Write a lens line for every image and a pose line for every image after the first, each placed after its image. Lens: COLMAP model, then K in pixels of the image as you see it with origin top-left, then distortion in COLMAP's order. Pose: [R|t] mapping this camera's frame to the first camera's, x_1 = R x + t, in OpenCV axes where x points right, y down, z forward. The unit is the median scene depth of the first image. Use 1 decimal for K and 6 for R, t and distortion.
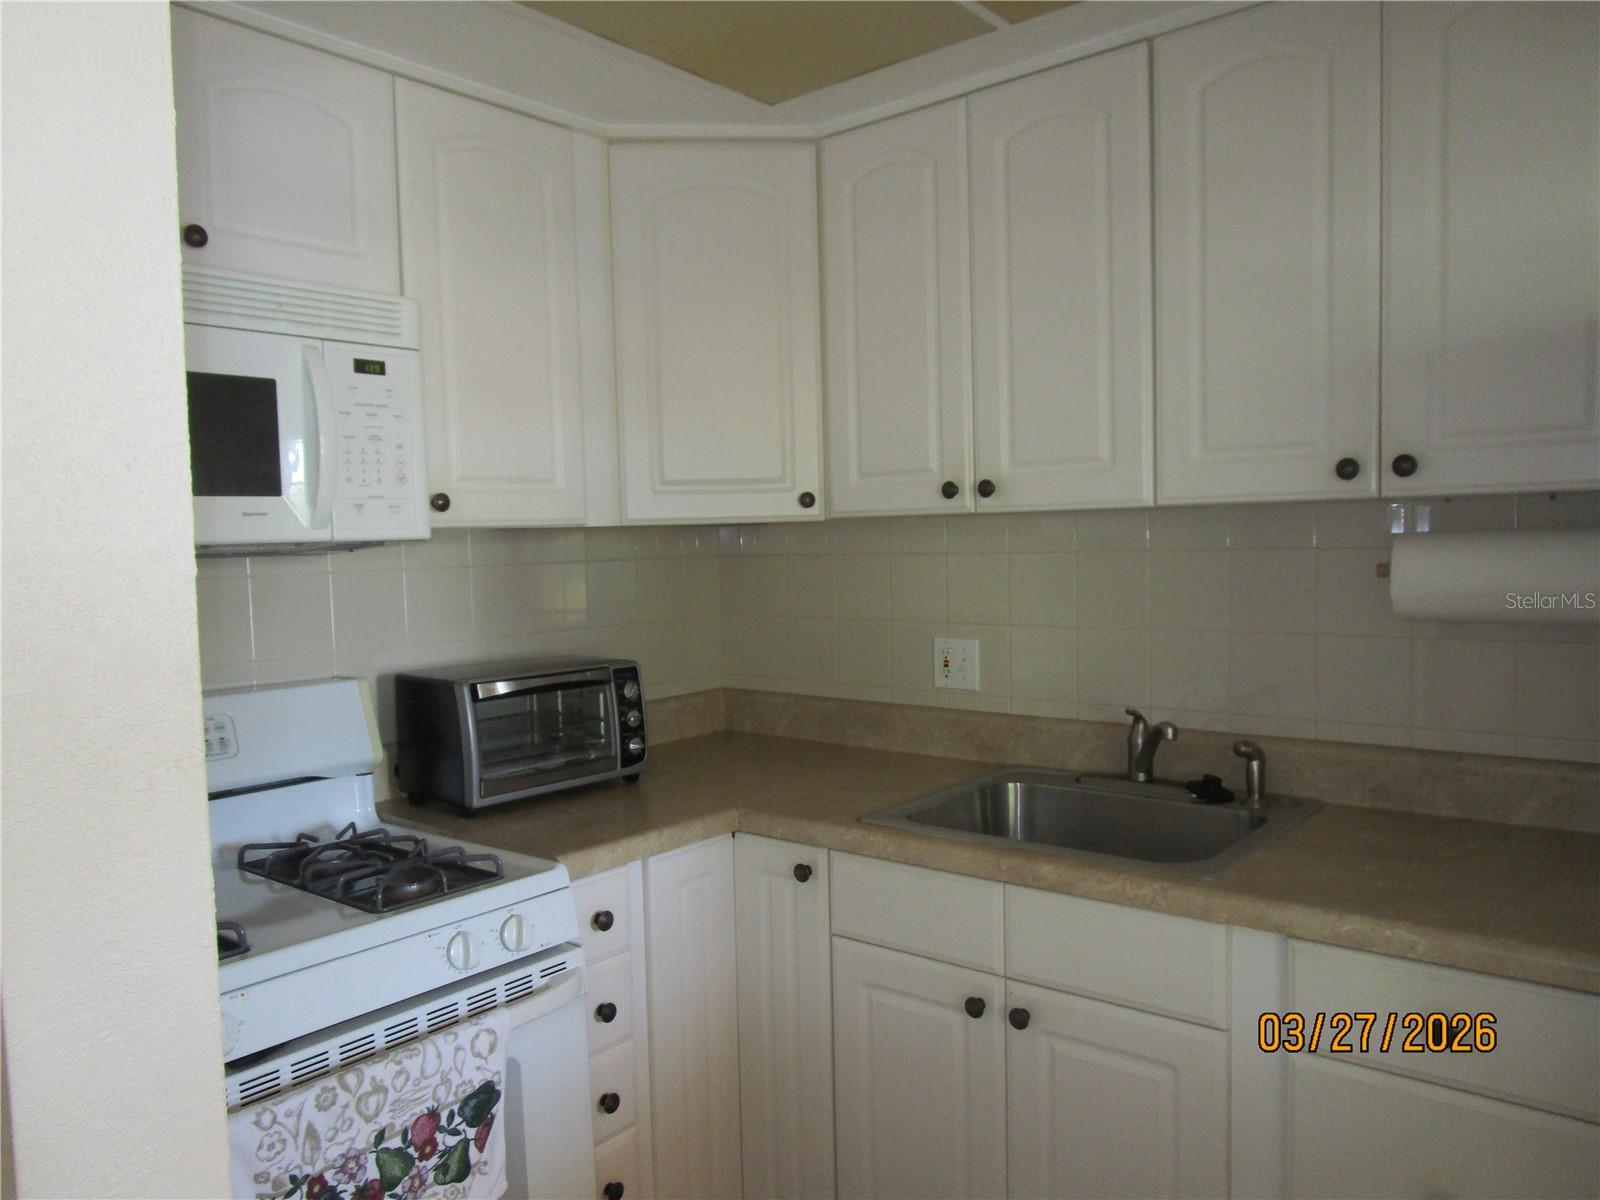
lens RADIAL K [[1142.1, 0, 796.3], [0, 1142.1, 604.9], [0, 0, 1]] dist [-0.025729, 0.008024]
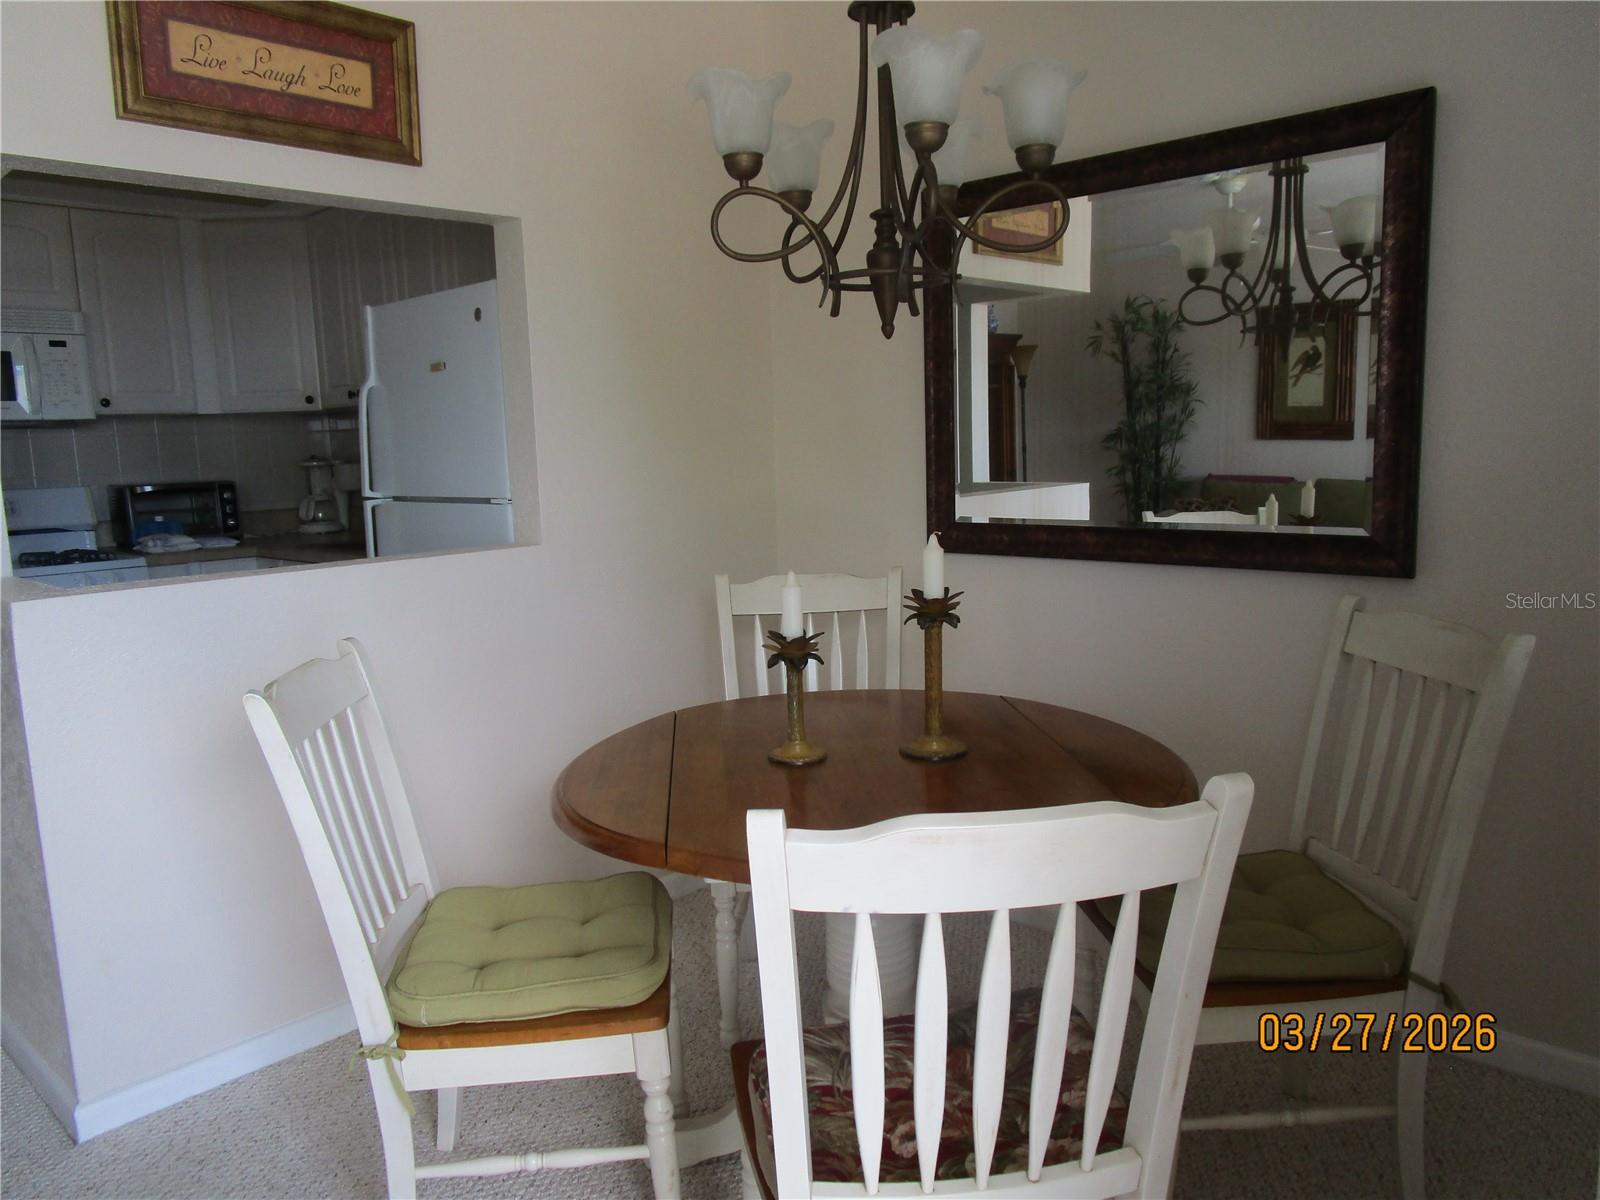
lens RADIAL K [[1131.7, 0, 798.8], [0, 1131.7, 606.0], [0, 0, 1]] dist [-0.023365, 0.003100]
pose [[0.998774, 0.004147, -0.049332, 1.288997], [0.000264, 0.996026, 0.089061, 0.124151], [0.049505, -0.088965, 0.994804, -1.283281]]
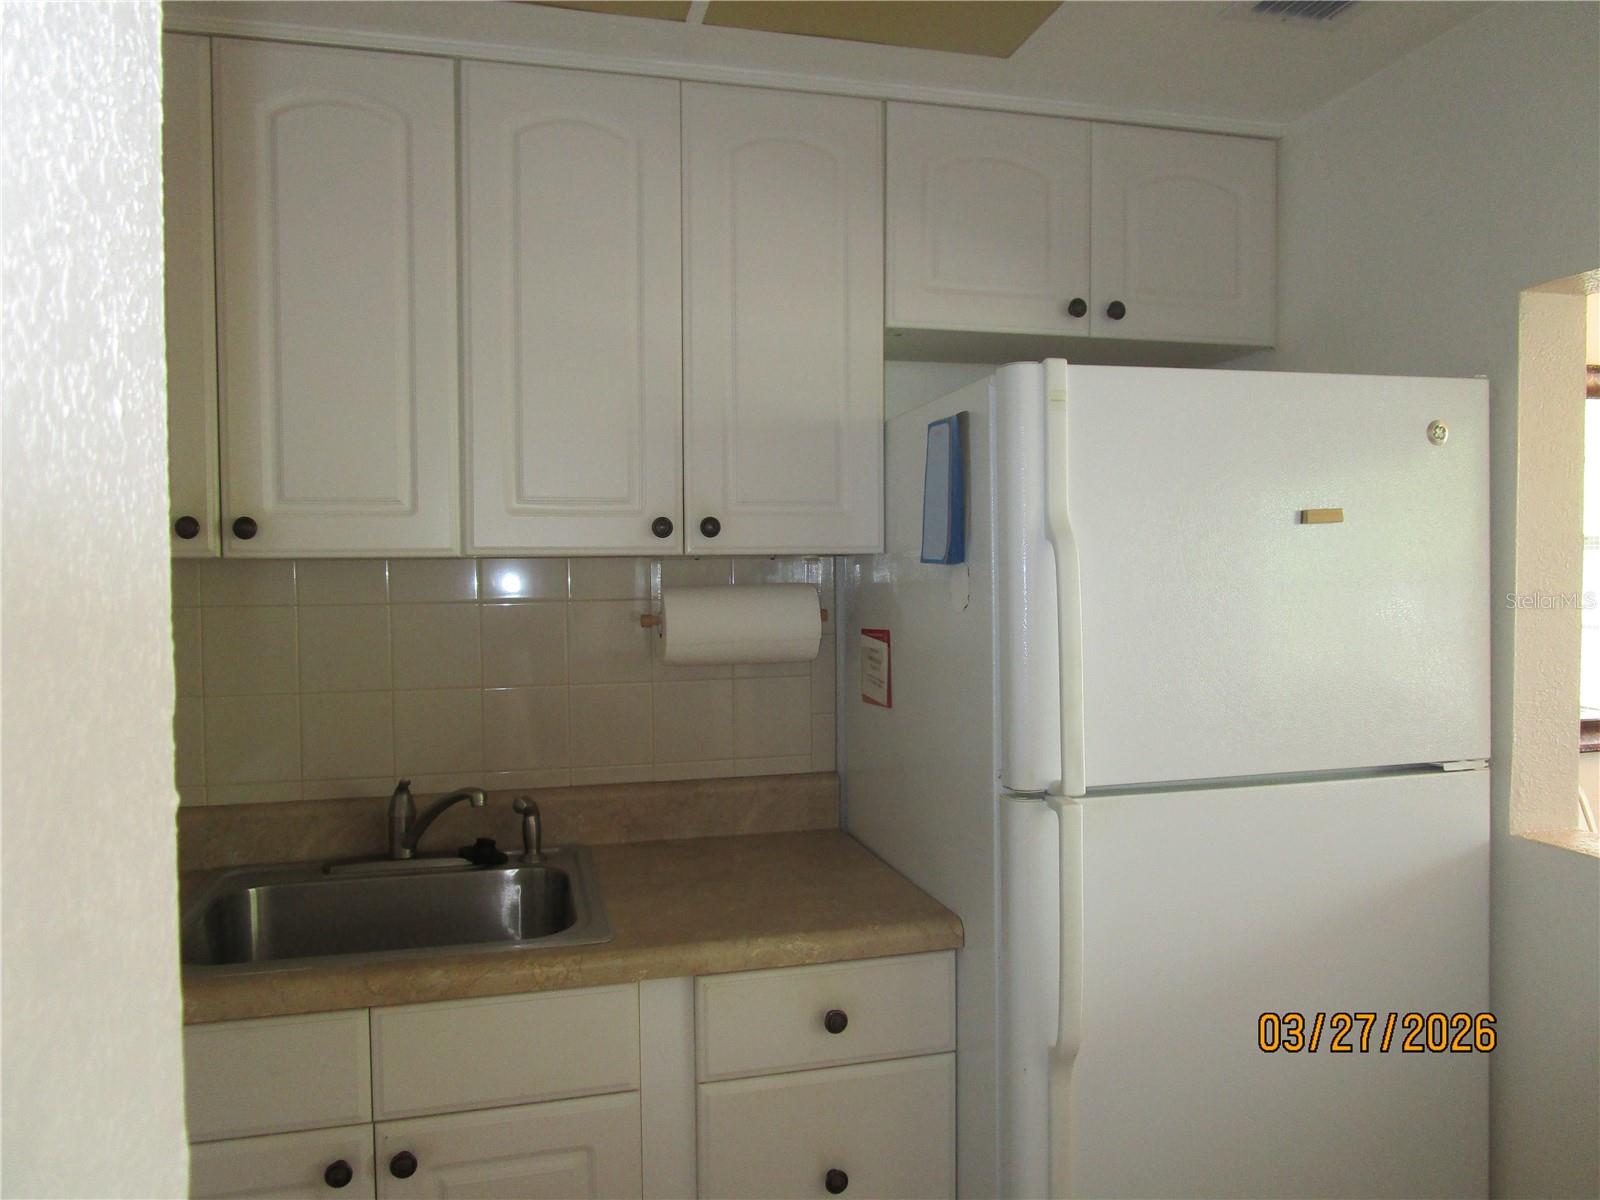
lens RADIAL K [[1125.0, 0, 799.4], [0, 1125.0, 593.3], [0, 0, 1]] dist [-0.043058, 0.001908]
pose [[0.580988, 0.005975, 0.813890, -0.293501], [0.041149, 0.998479, -0.036704, -0.012448], [-0.812871, 0.054816, 0.579859, 0.268150]]
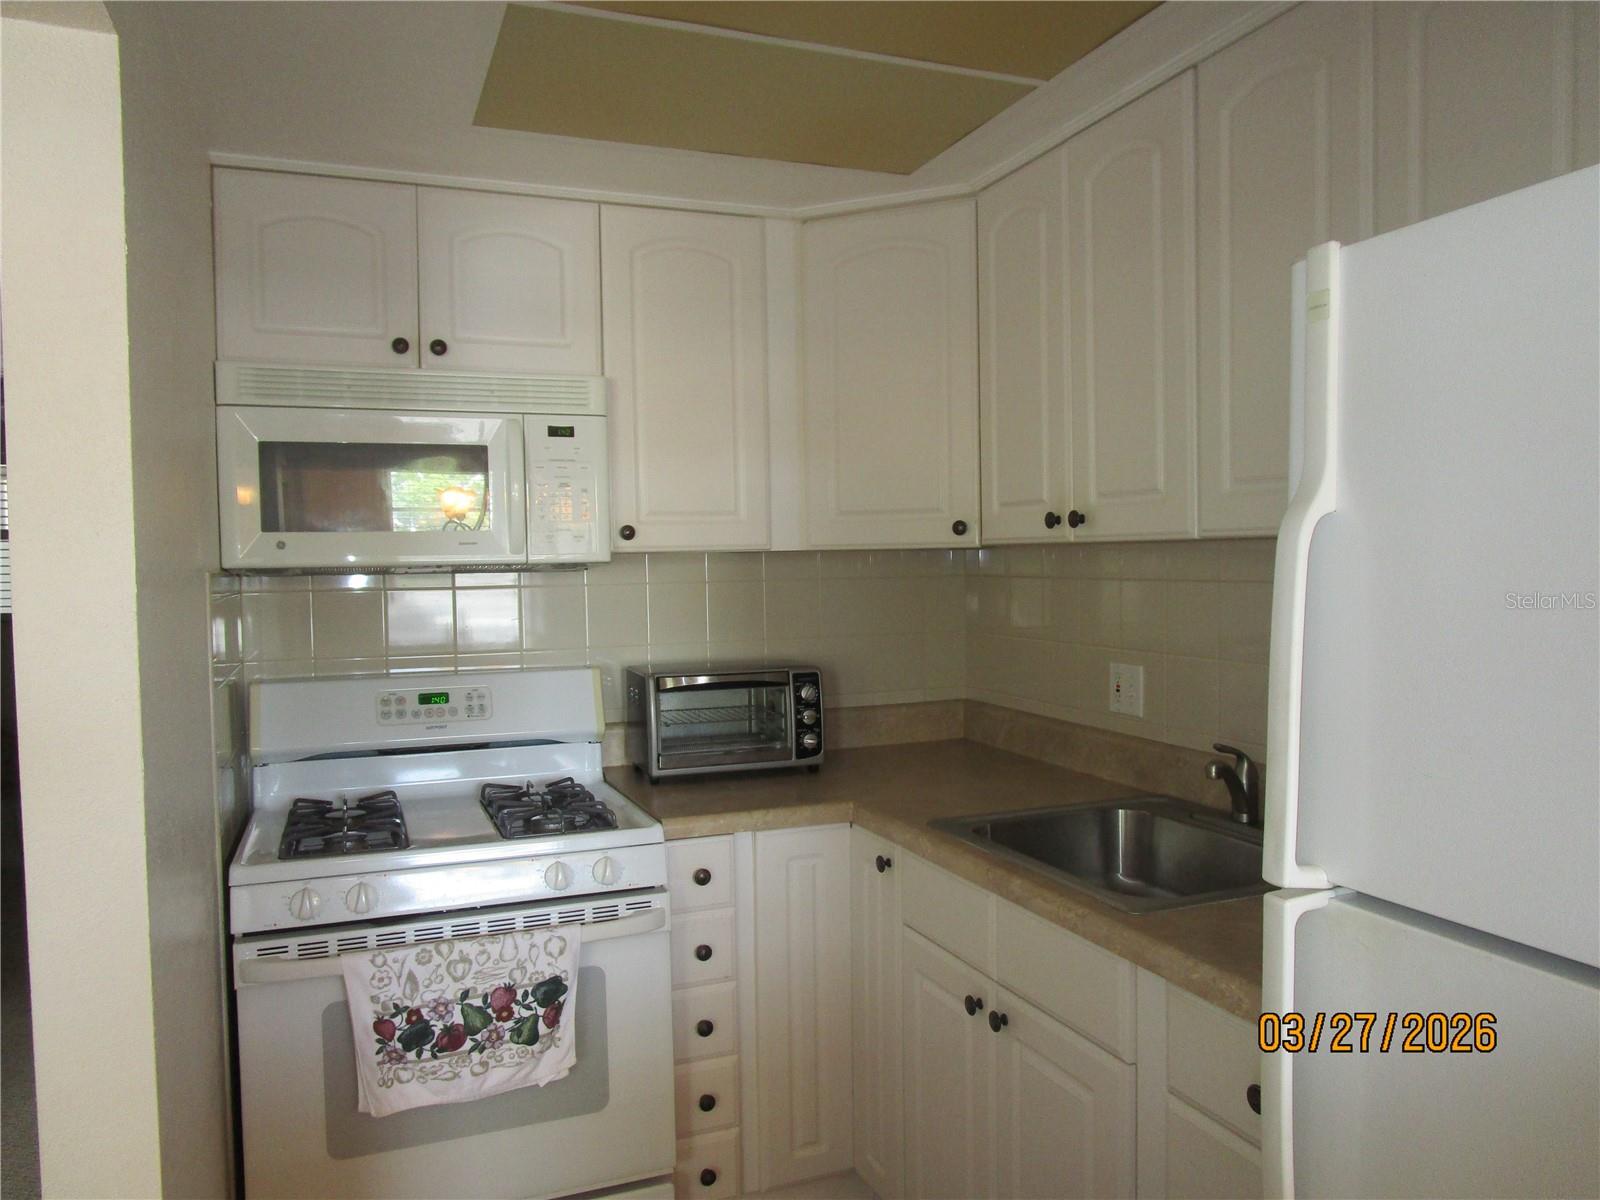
lens RADIAL K [[1142.1, 0, 796.3], [0, 1142.1, 604.9], [0, 0, 1]] dist [-0.025729, 0.008024]
pose [[0.876440, 0.031275, -0.480494, 0.524674], [-0.034905, 0.999390, 0.001381, -0.019950], [0.480244, 0.015561, 0.876997, -0.028776]]
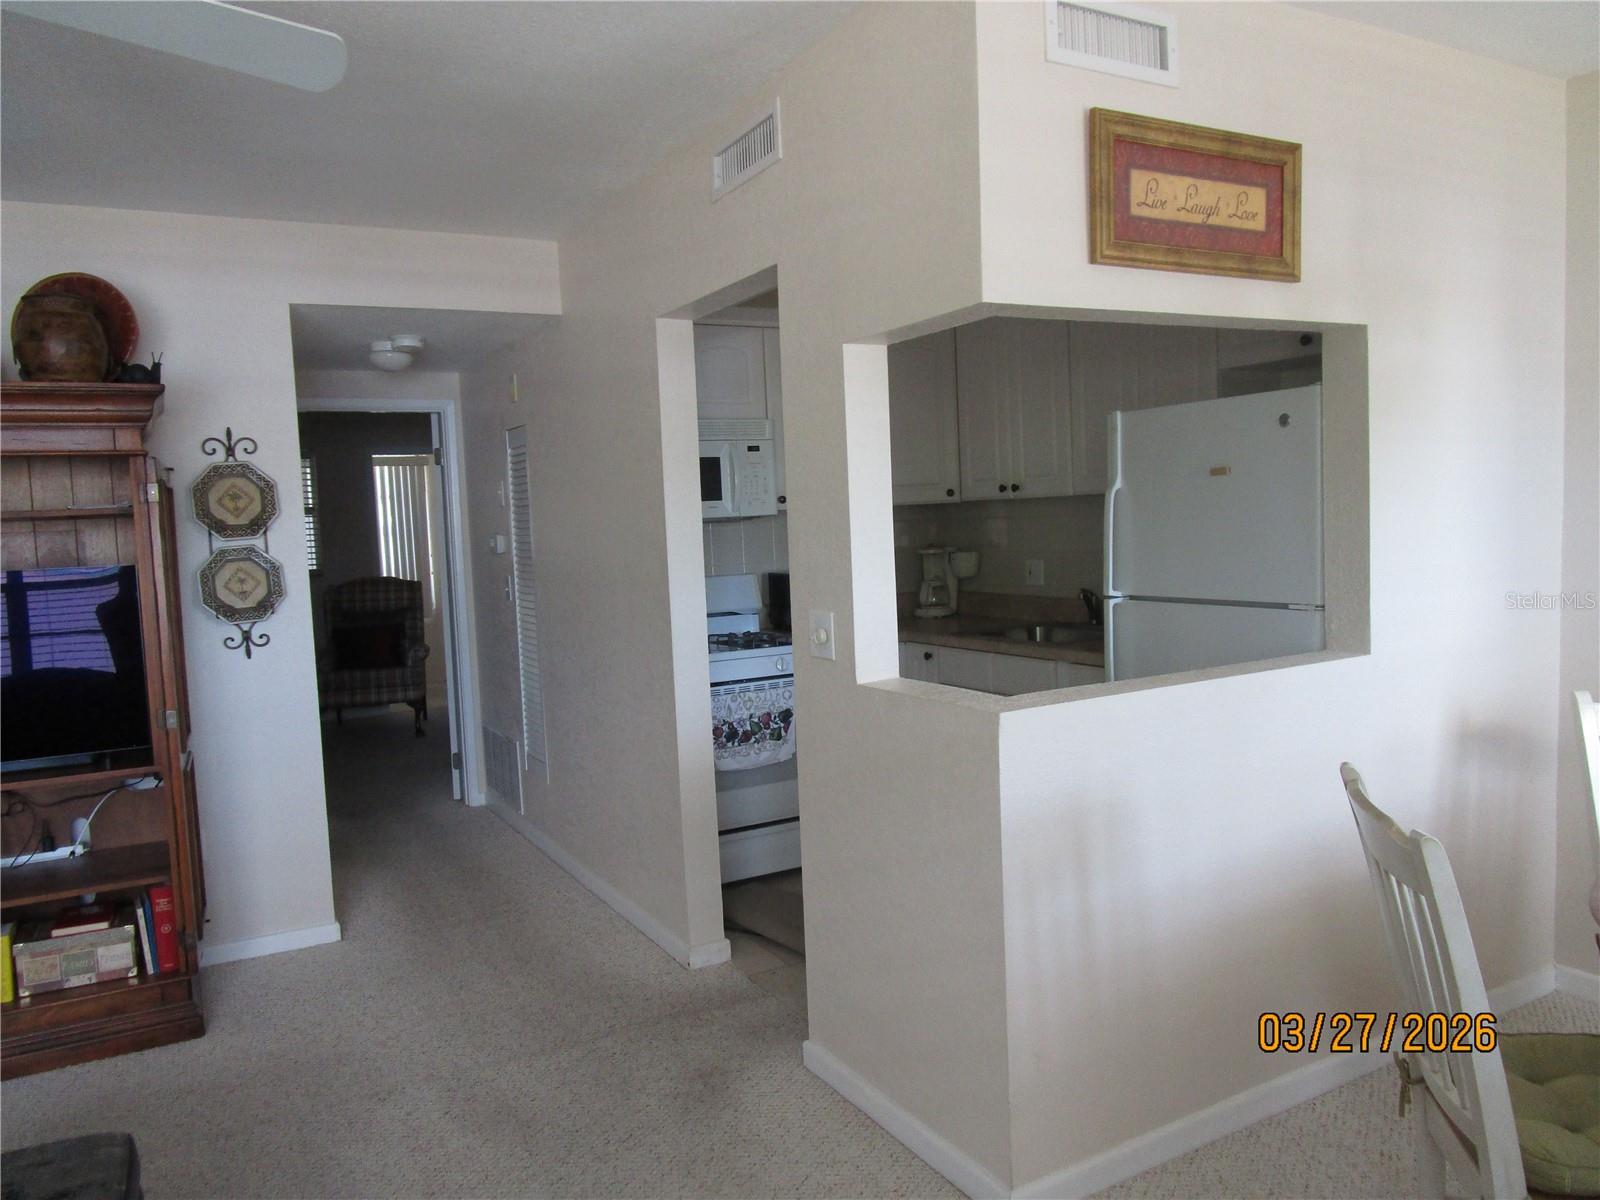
lens RADIAL K [[1142.1, 0, 796.3], [0, 1142.1, 604.9], [0, 0, 1]] dist [-0.025729, 0.008024]
pose [[0.932553, 0.013255, -0.360790, 0.674840], [-0.001411, 0.999452, 0.033073, 0.061397], [0.361031, -0.030334, 0.932060, -1.432934]]
